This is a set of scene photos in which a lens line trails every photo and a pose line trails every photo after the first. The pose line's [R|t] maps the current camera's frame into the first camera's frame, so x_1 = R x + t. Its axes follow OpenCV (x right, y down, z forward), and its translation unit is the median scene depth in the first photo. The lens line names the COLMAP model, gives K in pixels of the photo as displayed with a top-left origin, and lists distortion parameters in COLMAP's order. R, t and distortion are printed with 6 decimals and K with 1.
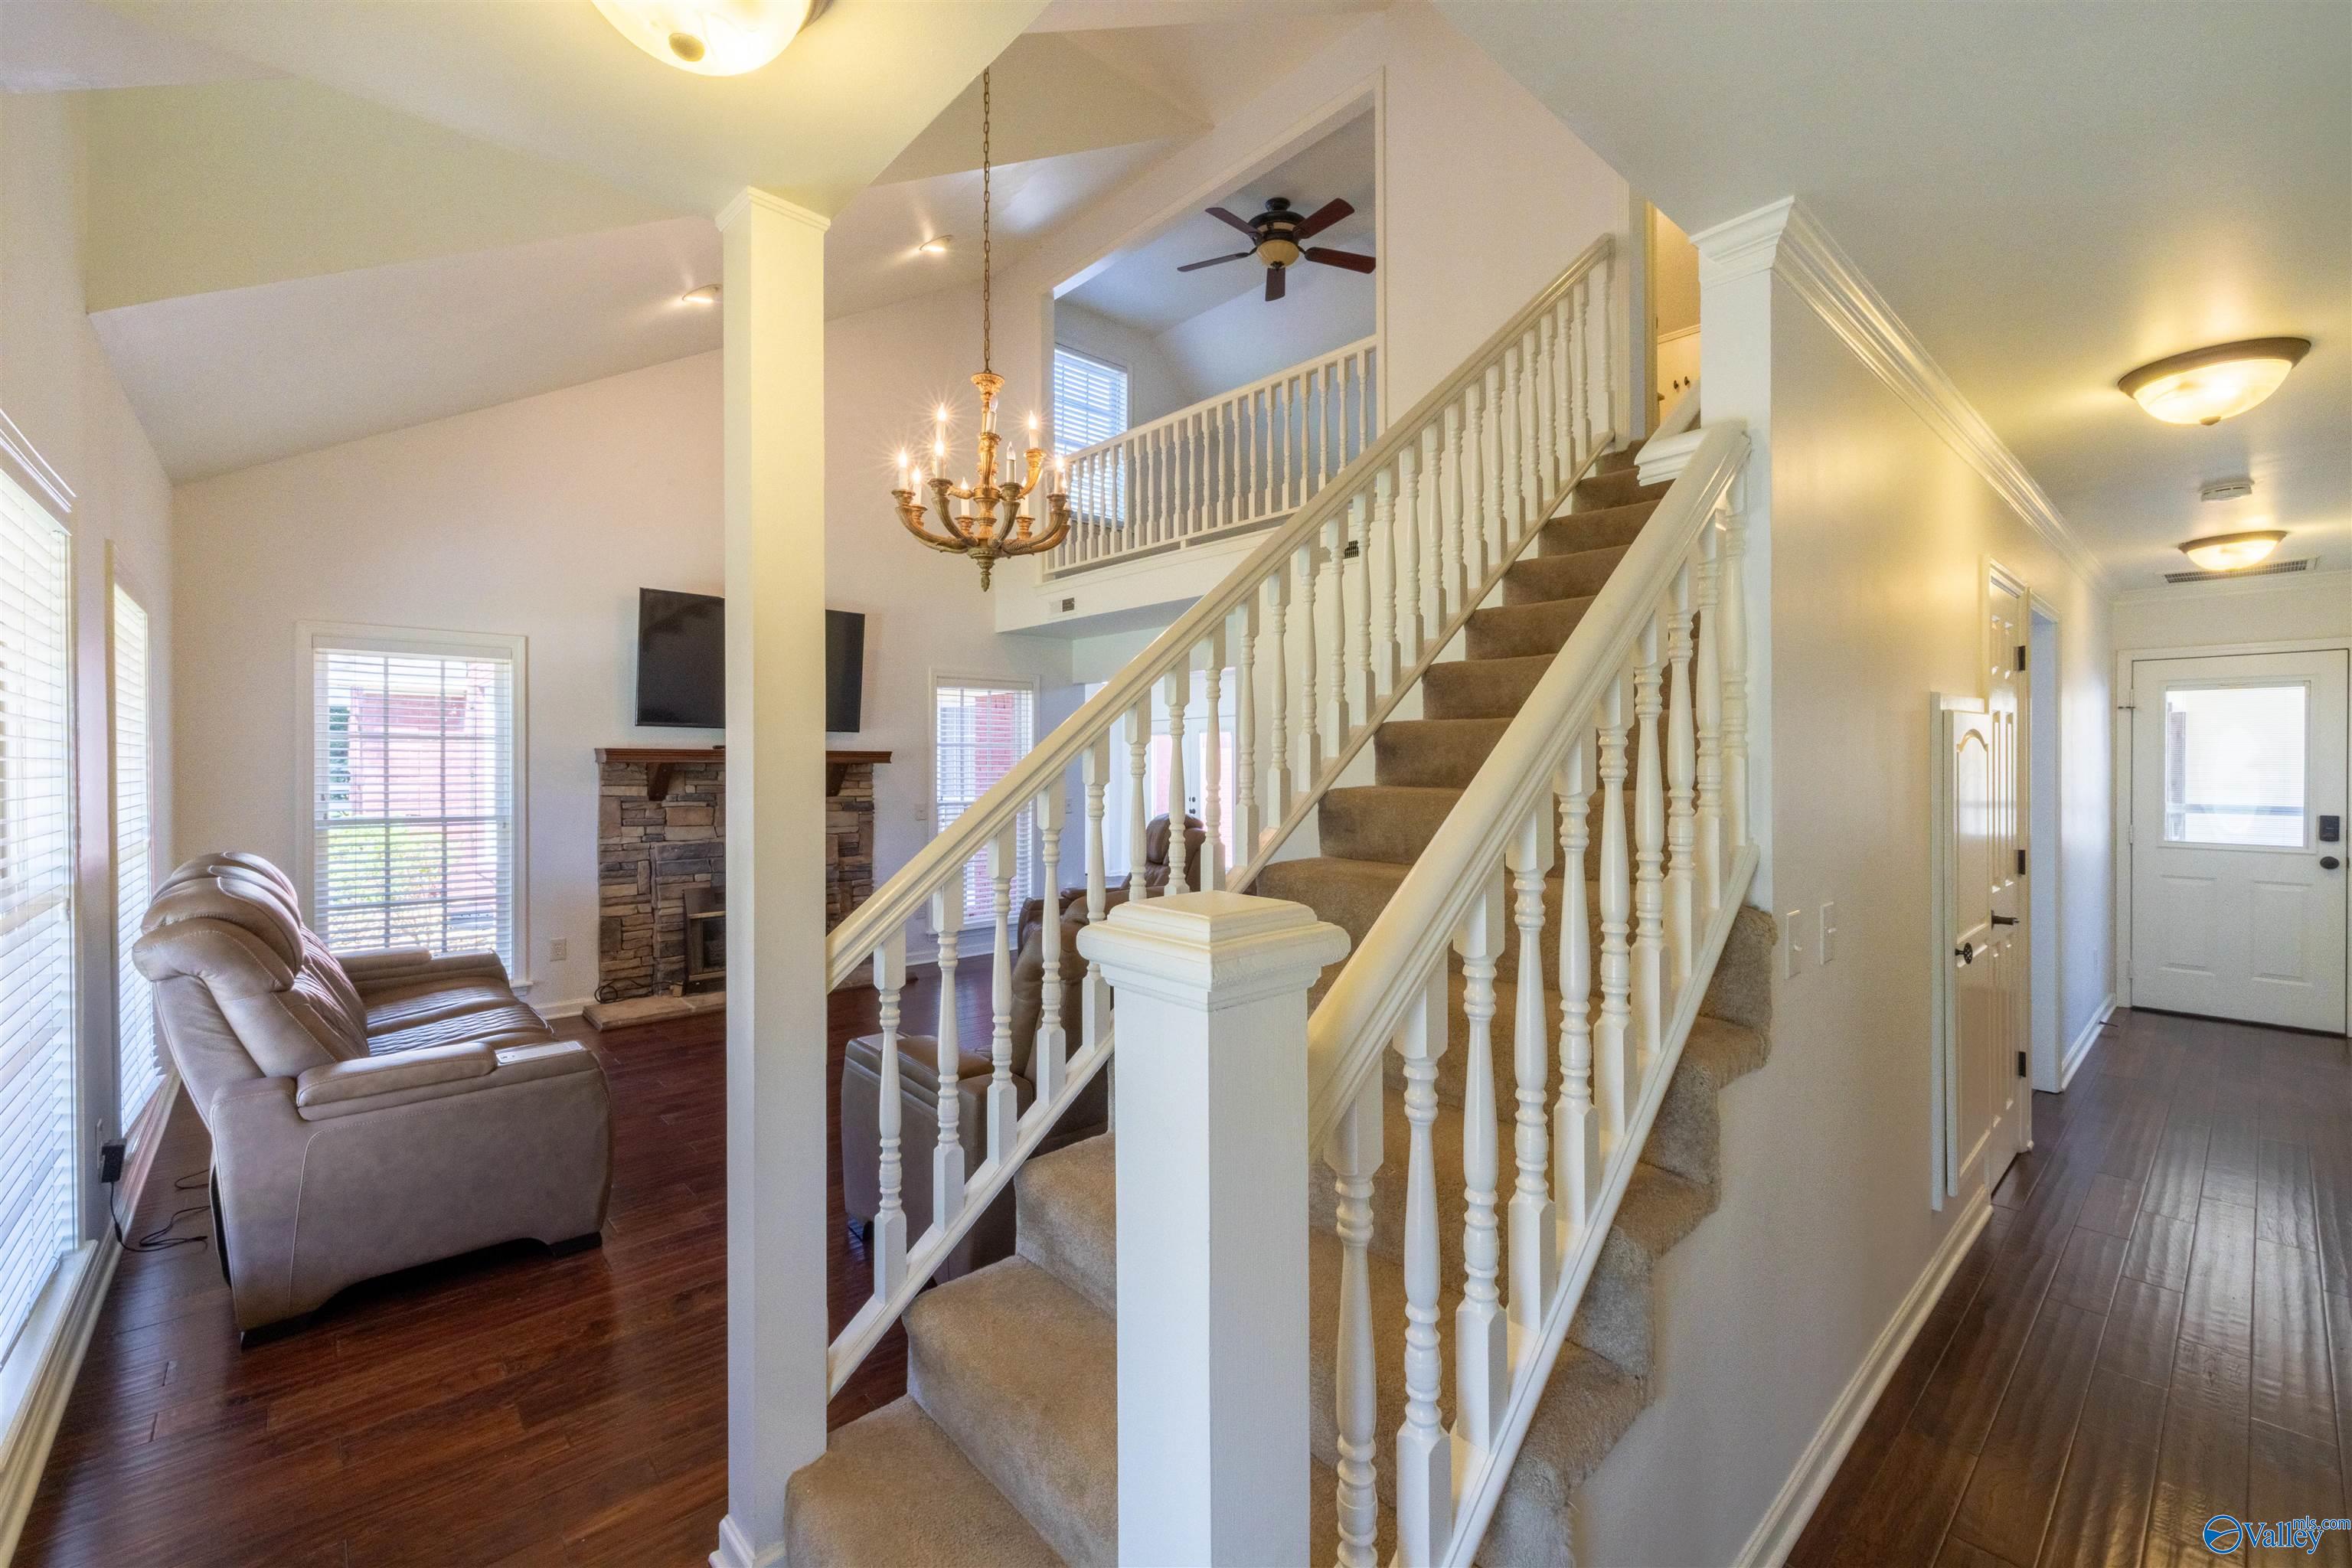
lens RADIAL K [[983.1, 0, 1178.1], [0, 983.1, 770.4], [0, 0, 1]] dist [-0.001290, 0.000390]
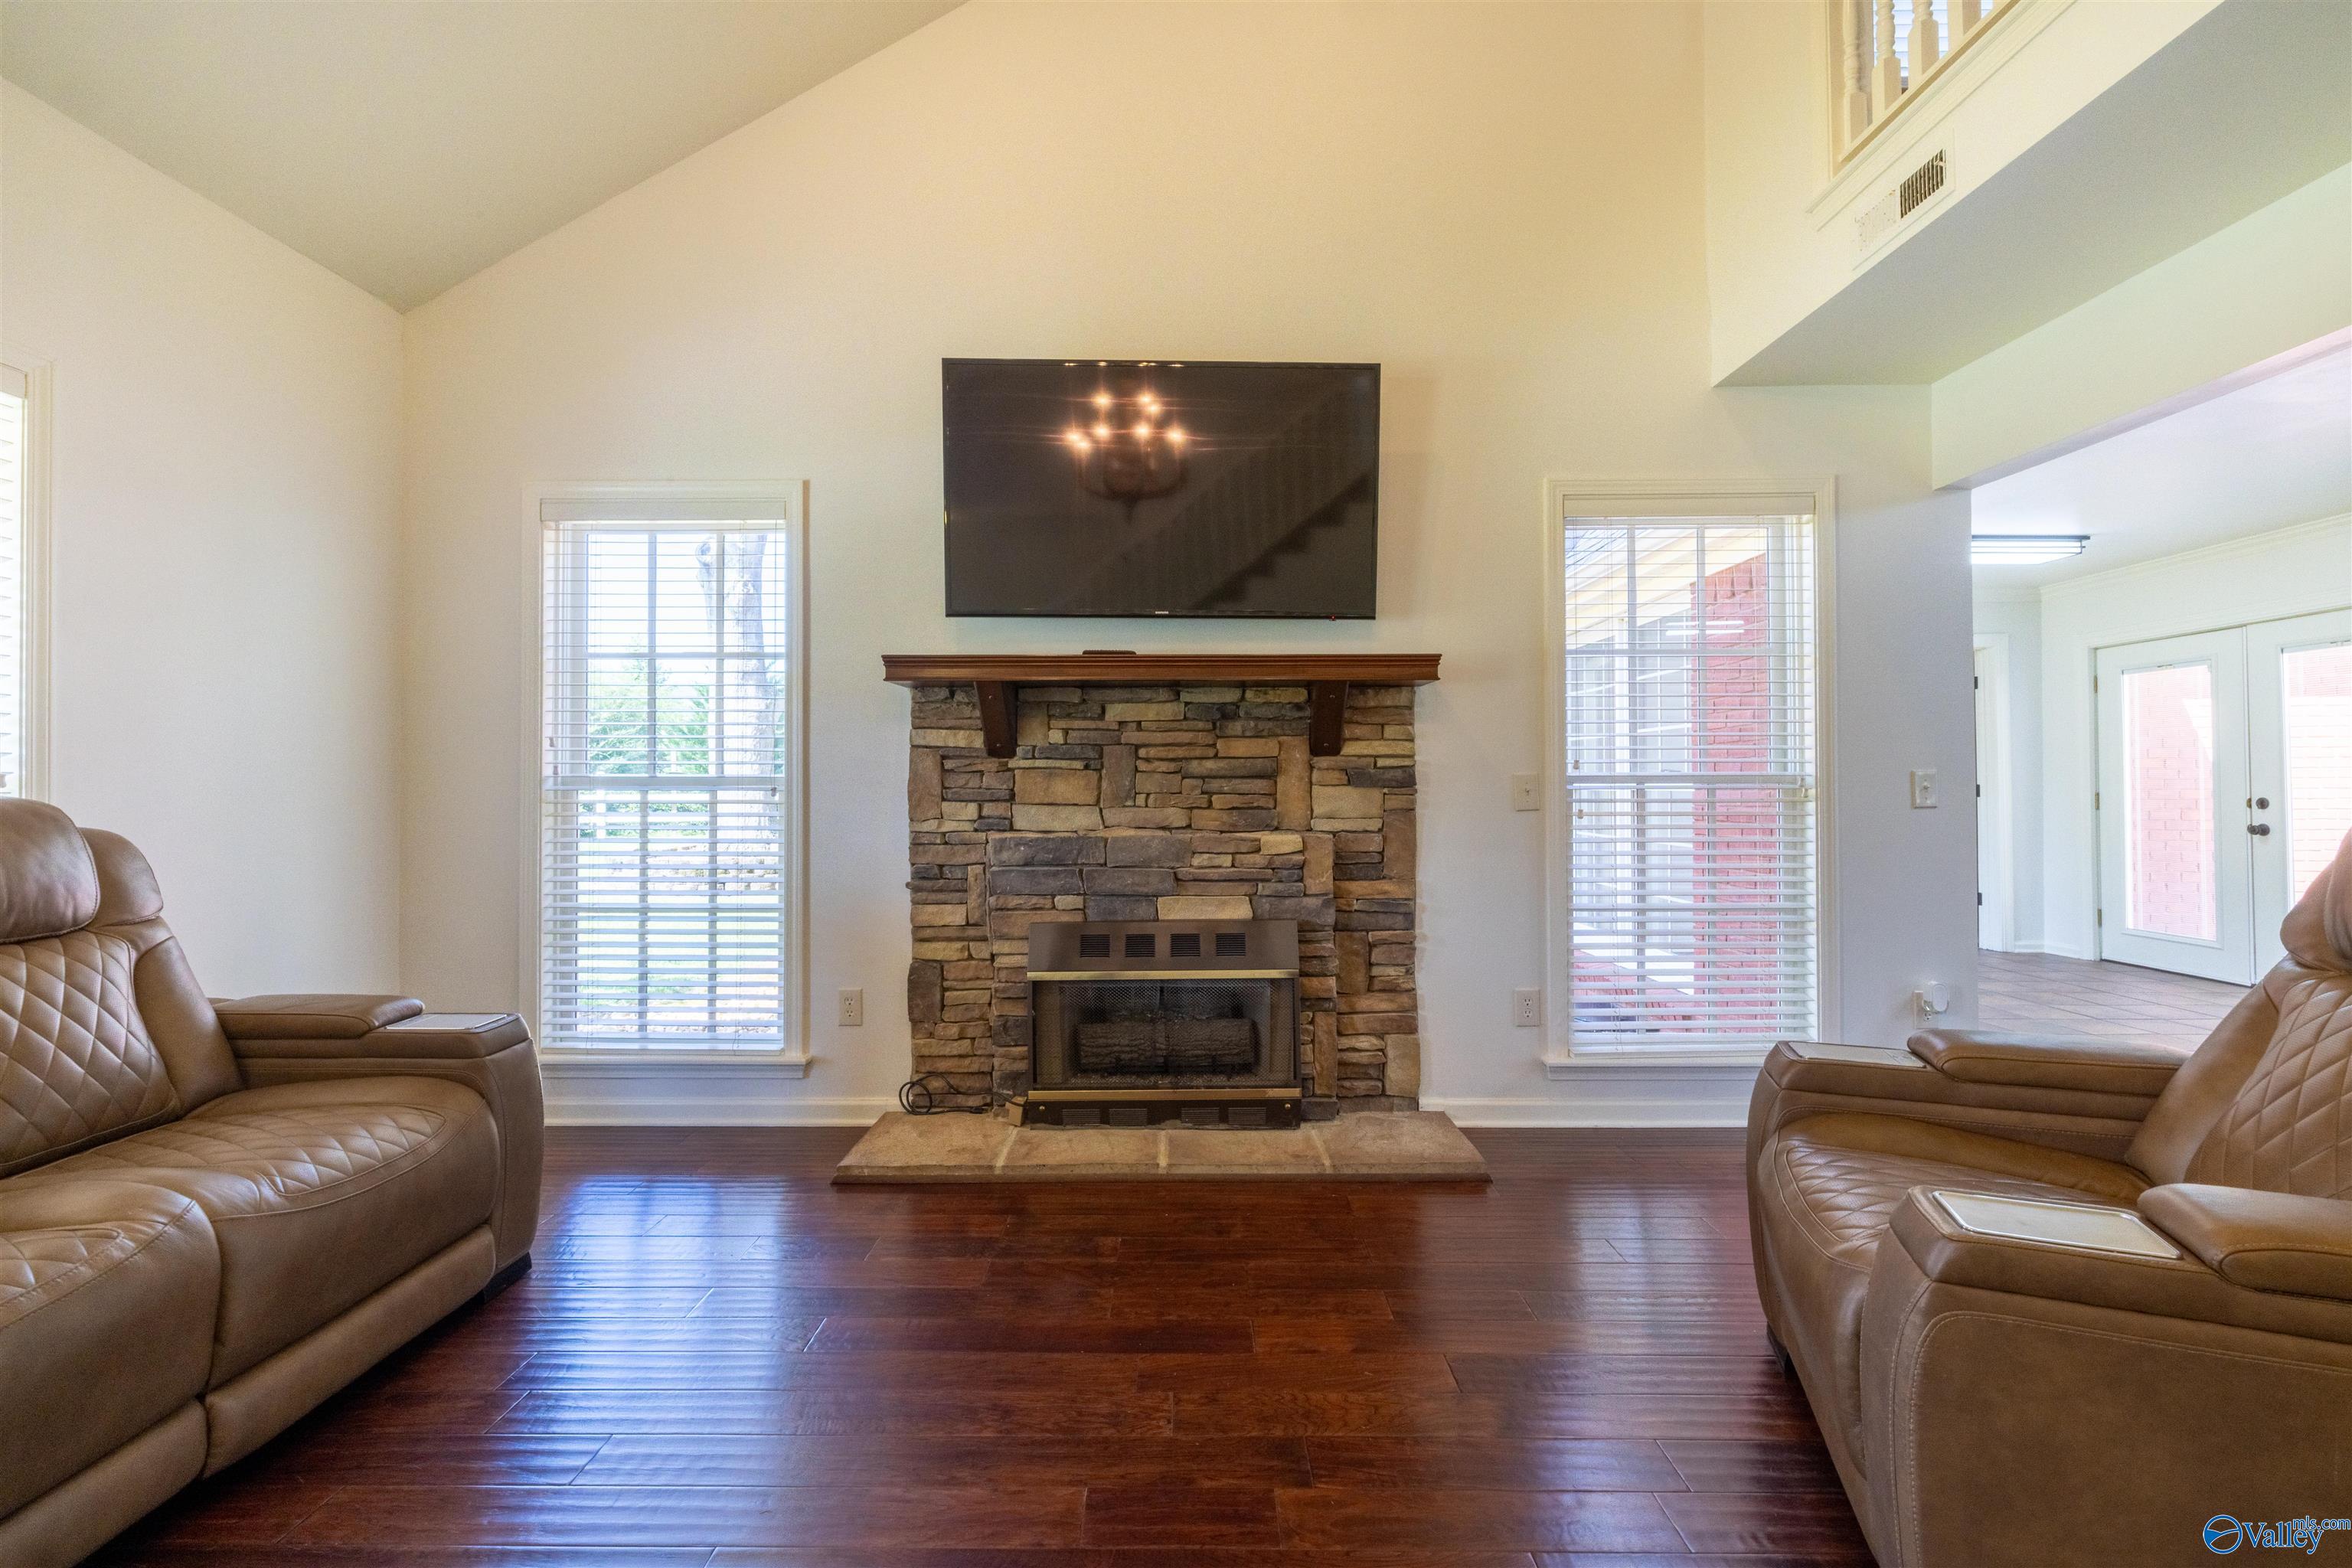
lens RADIAL K [[983.1, 0, 1178.1], [0, 983.1, 770.4], [0, 0, 1]] dist [-0.001290, 0.000390]
pose [[0.734467, -0.011516, -0.678547, -0.084029], [-0.002501, 0.999803, -0.019675, 0.049683], [0.678640, 0.016148, 0.734294, 0.670257]]
